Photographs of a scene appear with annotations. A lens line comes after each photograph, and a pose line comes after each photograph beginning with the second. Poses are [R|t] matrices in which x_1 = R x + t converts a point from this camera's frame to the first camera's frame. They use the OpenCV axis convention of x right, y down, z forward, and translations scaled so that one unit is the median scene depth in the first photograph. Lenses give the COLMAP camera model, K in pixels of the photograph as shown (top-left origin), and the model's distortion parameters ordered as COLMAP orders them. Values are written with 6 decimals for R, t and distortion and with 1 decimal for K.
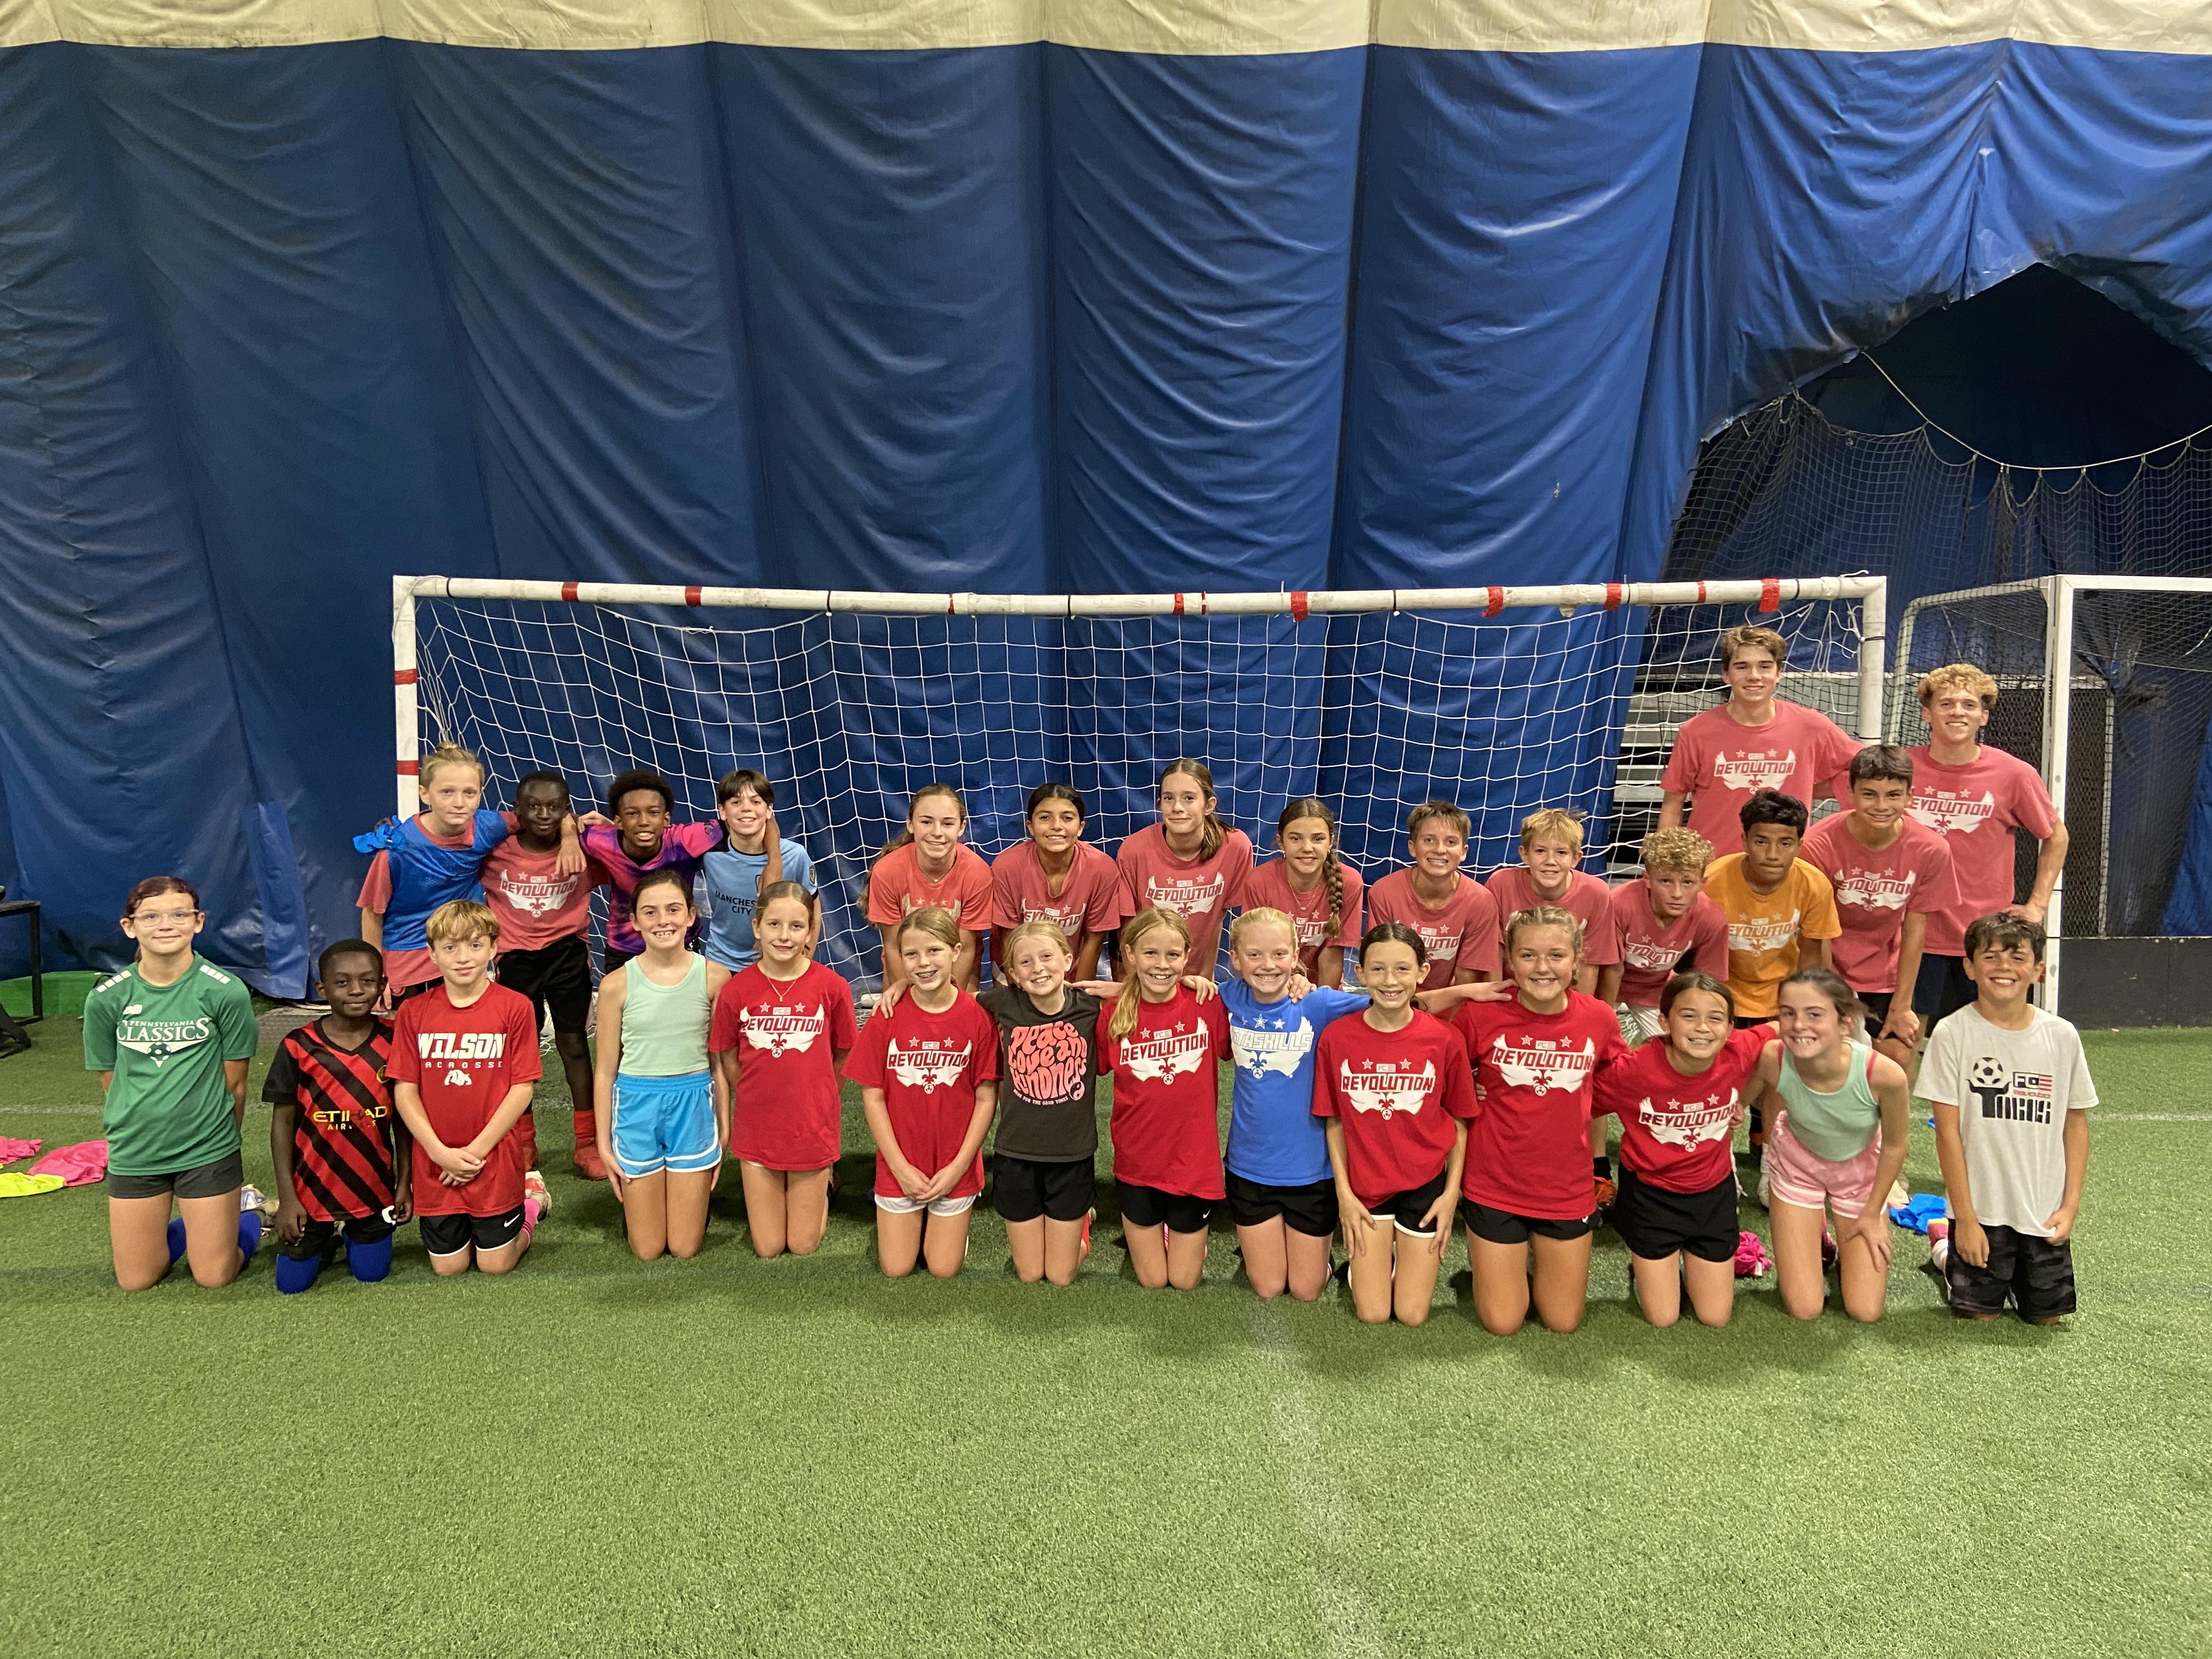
lens RADIAL K [[1686.1, 0, 1110.6], [0, 1686.1, 833.8], [0, 0, 1]] dist [0.132690, -0.174913]
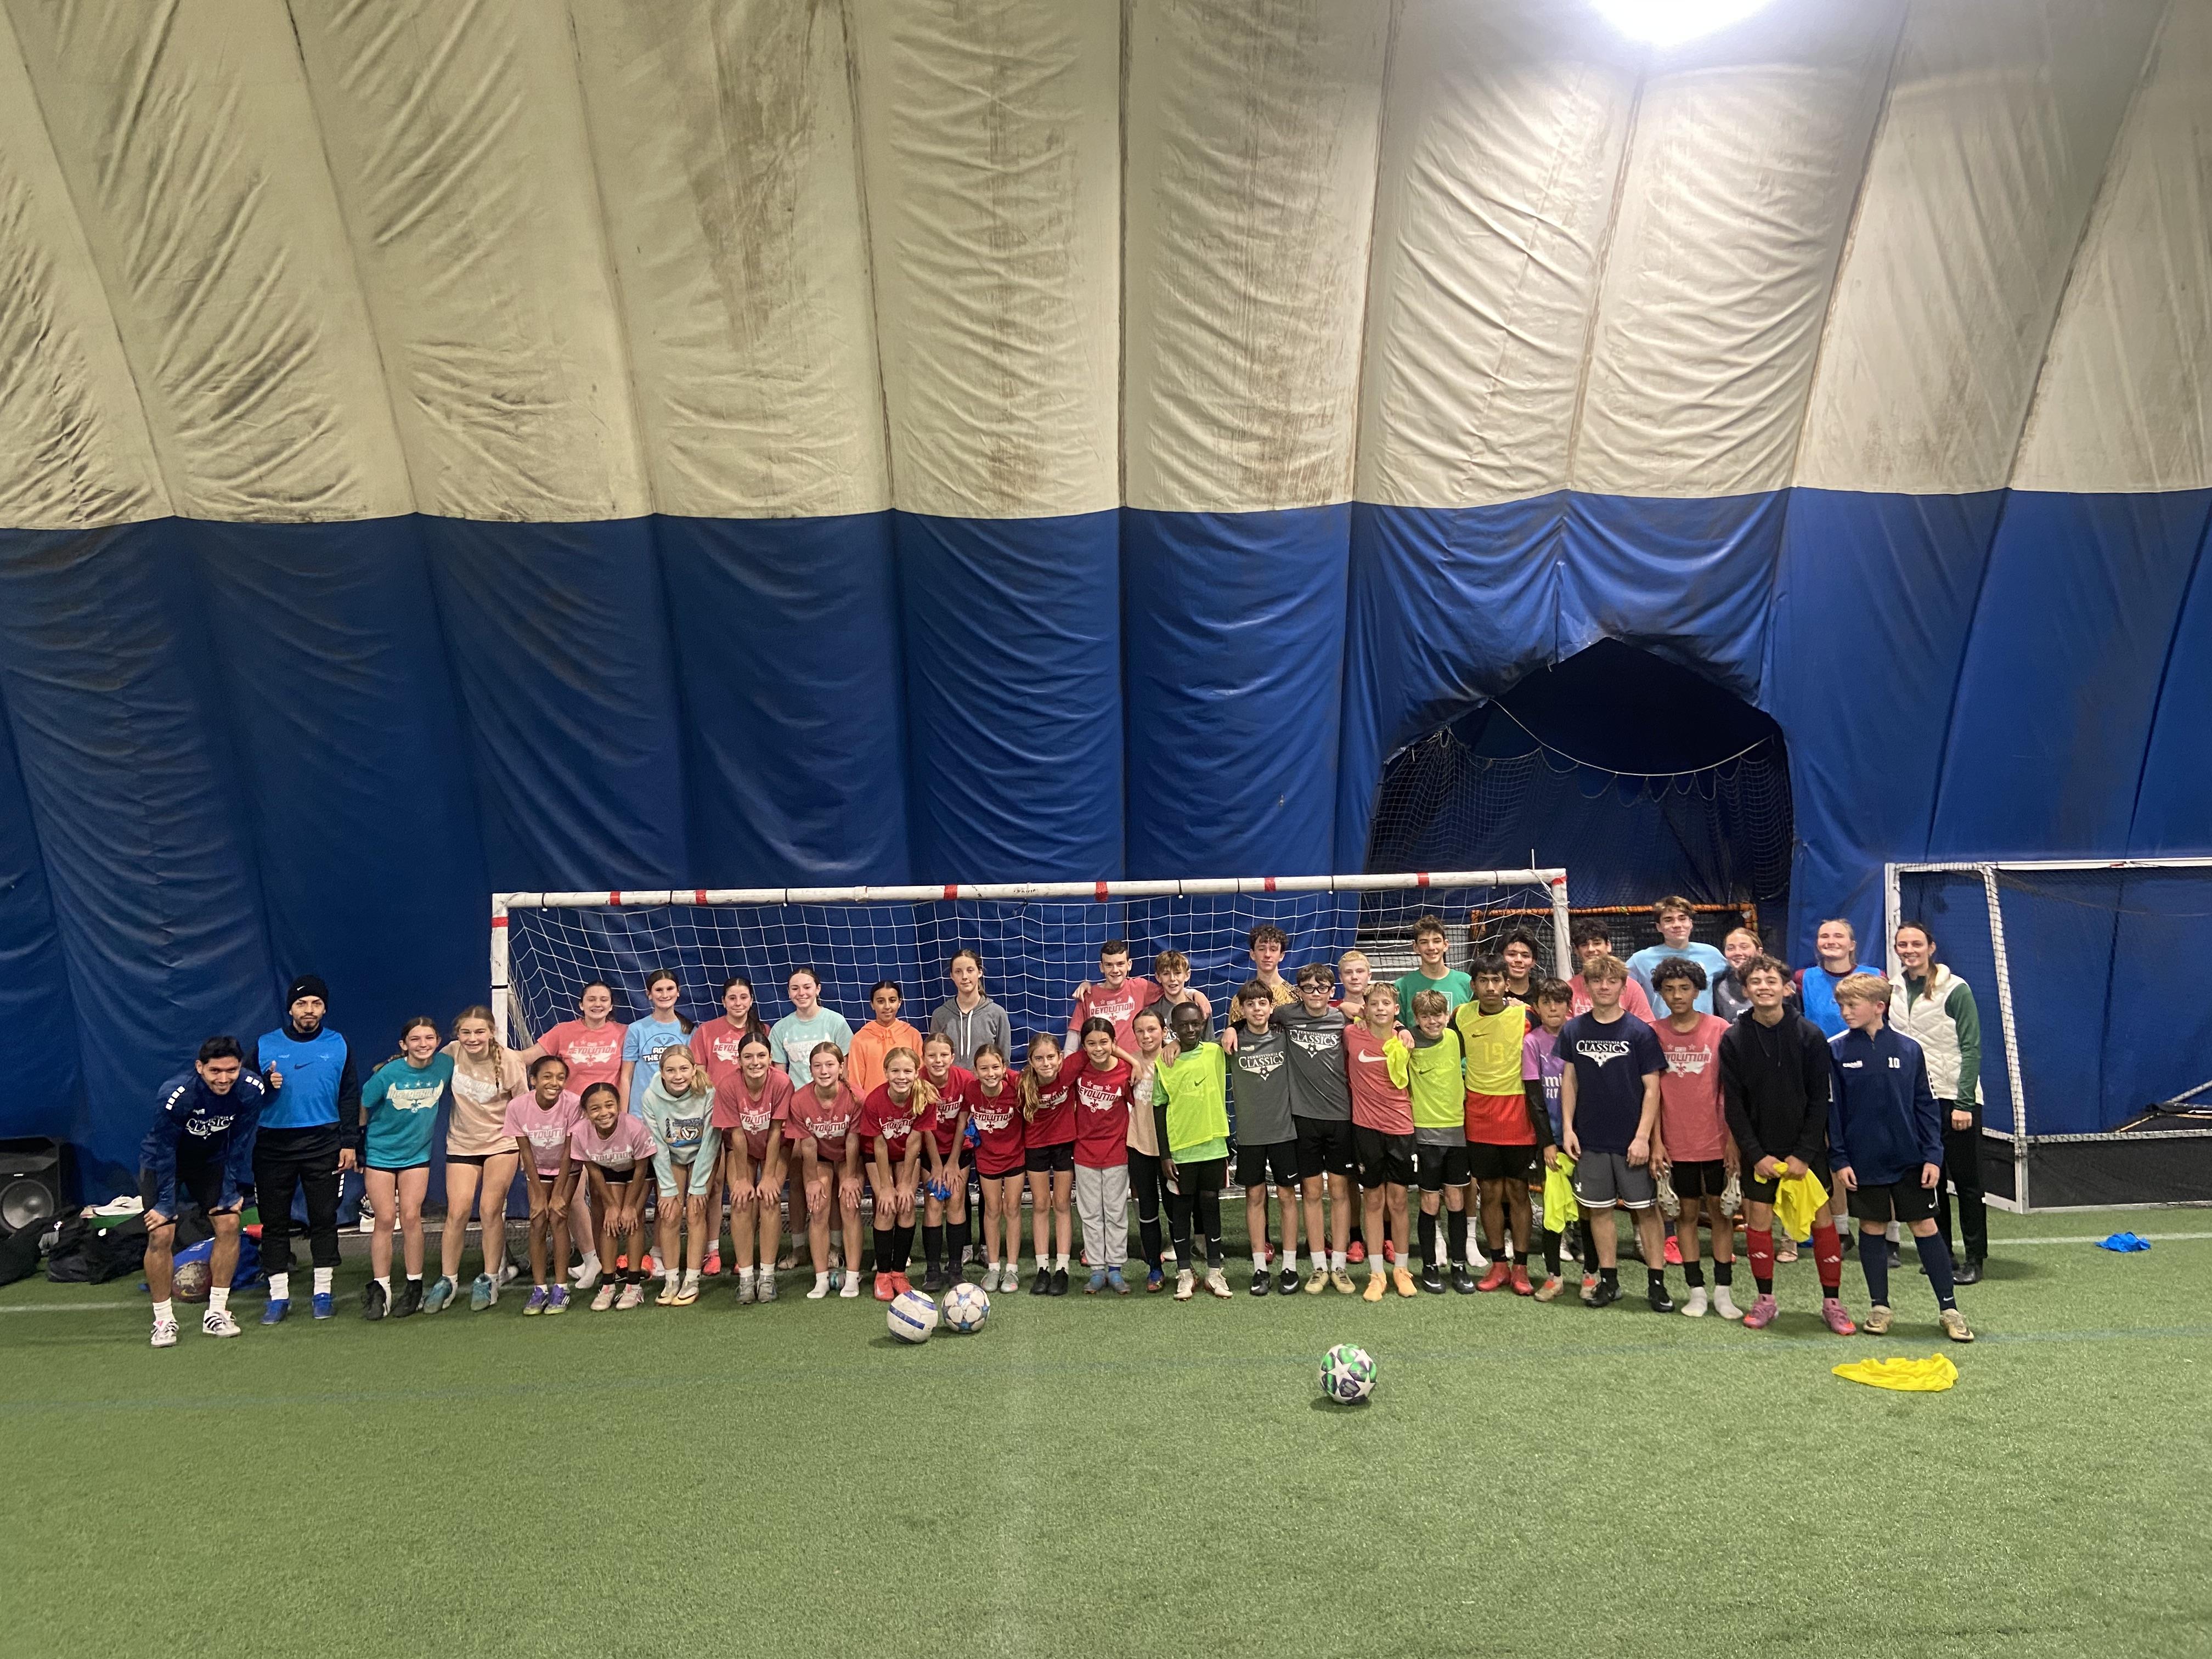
lens RADIAL K [[1686.1, 0, 1110.6], [0, 1686.1, 833.8], [0, 0, 1]] dist [0.132690, -0.174913]
pose [[0.998734, -0.026881, 0.042510, 0.070444], [0.032426, 0.990224, -0.135666, 0.004240], [-0.038447, 0.136873, 0.989842, -0.346442]]
